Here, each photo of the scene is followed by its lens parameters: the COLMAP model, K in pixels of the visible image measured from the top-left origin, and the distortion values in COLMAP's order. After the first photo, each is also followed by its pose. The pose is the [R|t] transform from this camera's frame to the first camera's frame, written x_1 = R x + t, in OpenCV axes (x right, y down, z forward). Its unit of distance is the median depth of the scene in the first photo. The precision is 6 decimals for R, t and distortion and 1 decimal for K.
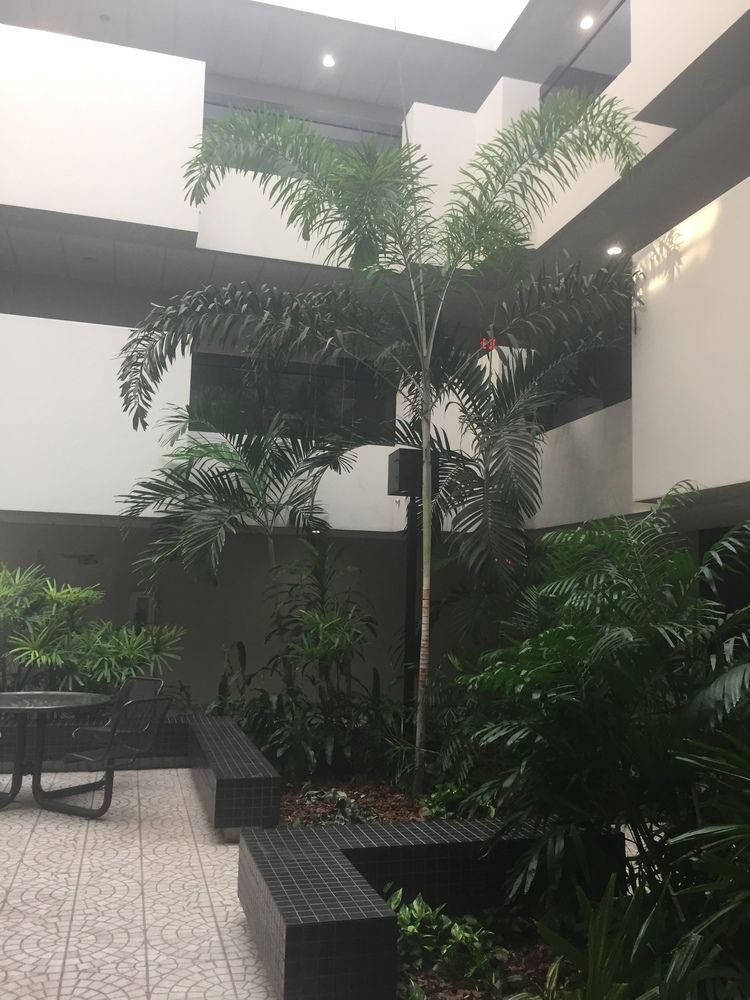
lens RADIAL K [[863.4, 0, 375.5], [0, 863.4, 499.5], [0, 0, 1]] dist [-0.005594, -0.008242]
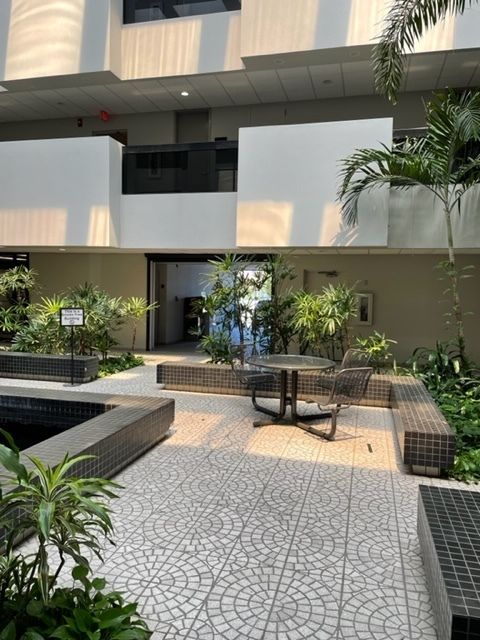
lens RADIAL K [[481.1, 0, 241.1], [0, 481.1, 316.8], [0, 0, 1]] dist [-0.014999, -0.022427]
pose [[0.860484, 0.018915, -0.509125, -0.031162], [0.064307, 0.987286, 0.145367, 0.024816], [0.505402, -0.157827, 0.848328, 0.326167]]
